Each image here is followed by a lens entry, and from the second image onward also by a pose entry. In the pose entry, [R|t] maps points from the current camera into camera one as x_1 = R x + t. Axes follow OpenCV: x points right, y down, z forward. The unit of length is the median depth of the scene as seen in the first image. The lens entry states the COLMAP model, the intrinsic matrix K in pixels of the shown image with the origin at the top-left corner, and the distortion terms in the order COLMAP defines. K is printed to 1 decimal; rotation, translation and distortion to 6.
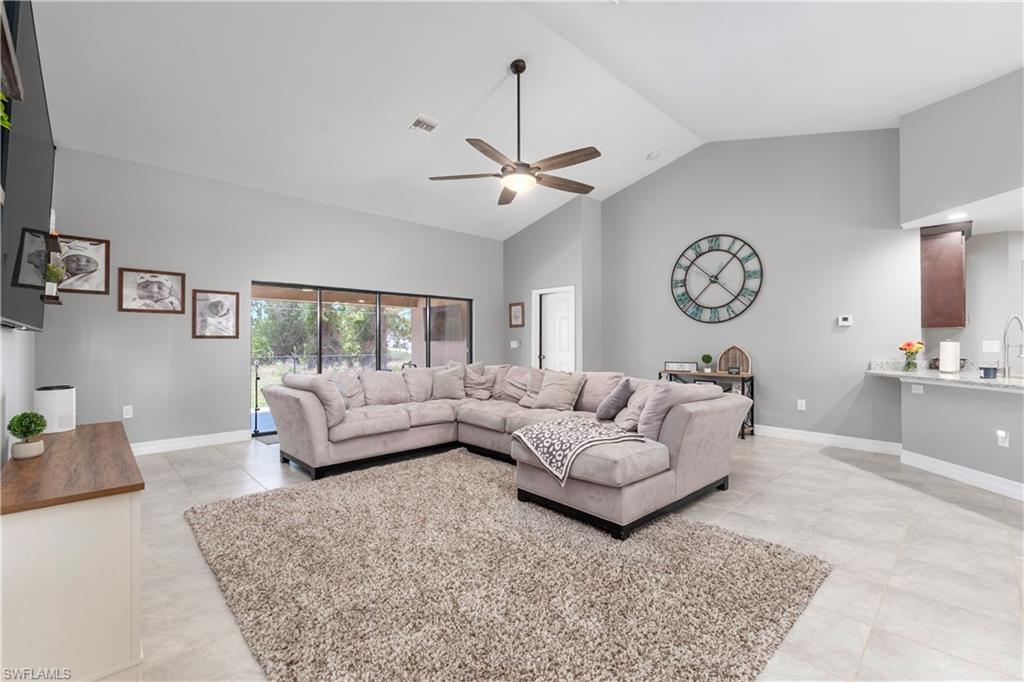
lens RADIAL K [[448.1, 0, 512.1], [0, 448.1, 337.6], [0, 0, 1]] dist [0.005487, -0.001229]
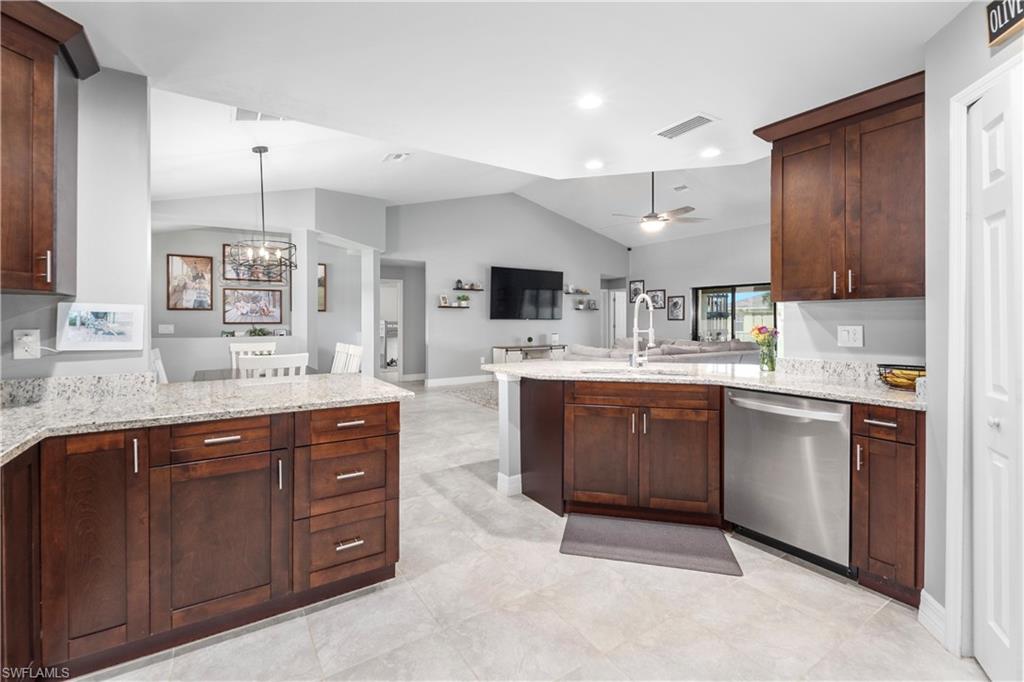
lens RADIAL K [[448.1, 0, 507.8], [0, 448.1, 321.1], [0, 0, 1]] dist [0.005487, -0.001229]
pose [[-0.196921, 0.001982, -0.980417, 1.512822], [0.012076, 0.999927, -0.000404, -0.002142], [0.980345, -0.011919, -0.196931, 0.703196]]
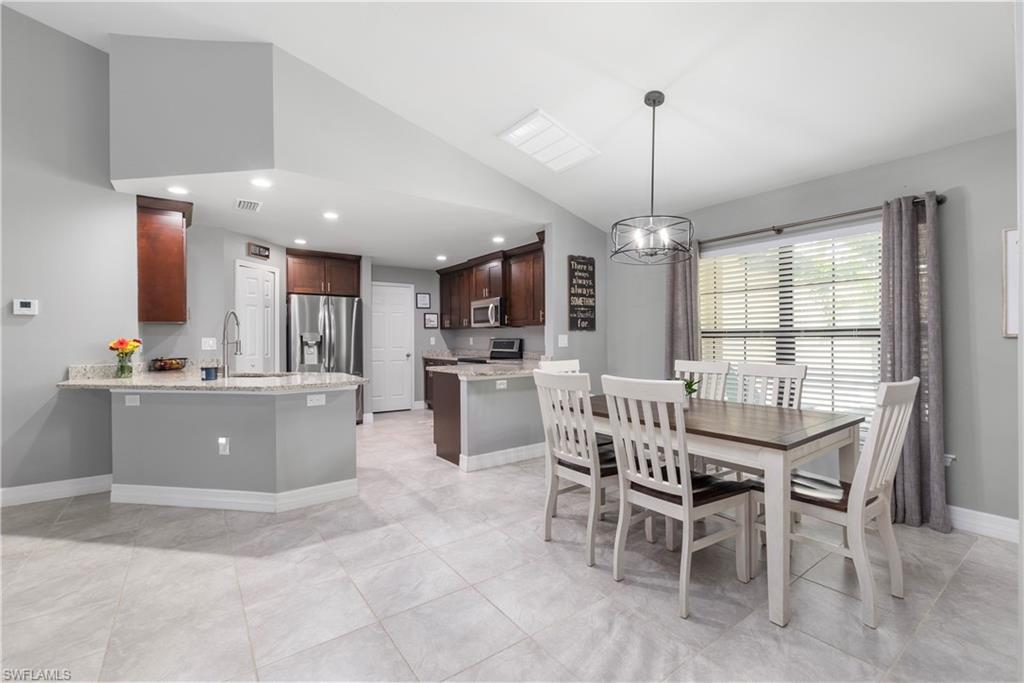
lens RADIAL K [[448.1, 0, 508.2], [0, 448.1, 339.4], [0, 0, 1]] dist [0.005487, -0.001229]
pose [[0.150473, -0.001331, 0.988613, 0.210045], [-0.003064, 0.999994, 0.001813, 0.006095], [-0.988609, -0.003302, 0.150468, 0.220270]]
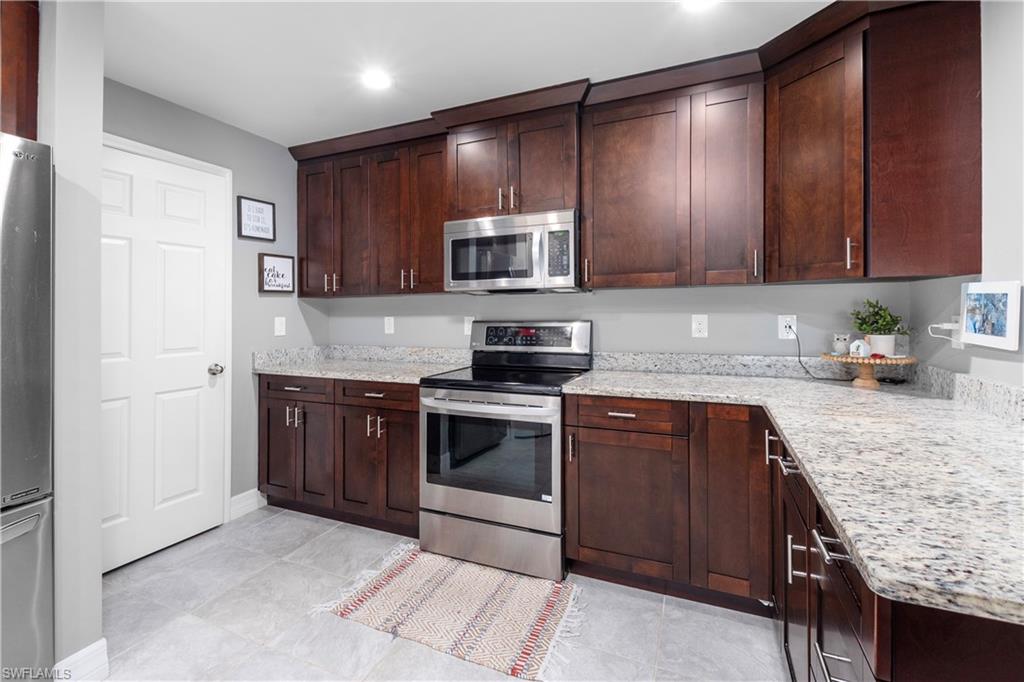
lens RADIAL K [[448.1, 0, 505.0], [0, 448.1, 304.9], [0, 0, 1]] dist [0.005487, -0.001229]
pose [[-0.382921, 0.017286, 0.923619, 1.037981], [0.001822, 0.999837, -0.017957, -0.002163], [-0.923779, -0.005193, -0.382890, 0.668345]]
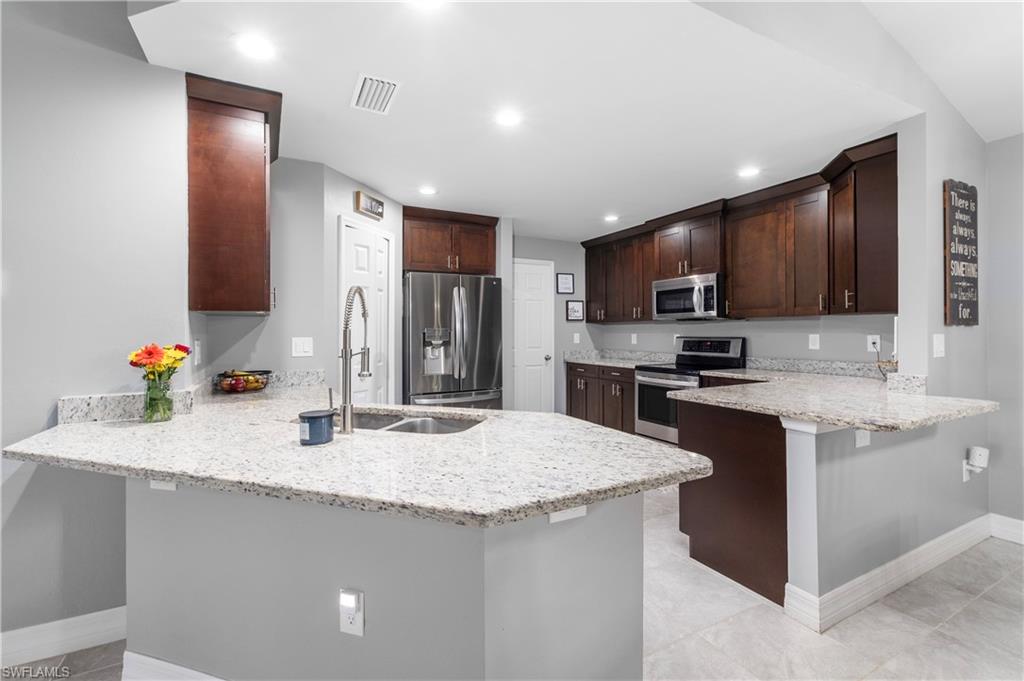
lens RADIAL K [[448.1, 0, 504.3], [0, 448.1, 329.8], [0, 0, 1]] dist [0.005487, -0.001229]
pose [[0.292332, 0.002423, 0.956314, 0.559541], [-0.004635, 0.999989, -0.001116, -0.003809], [-0.956306, -0.004106, 0.292340, 0.557501]]
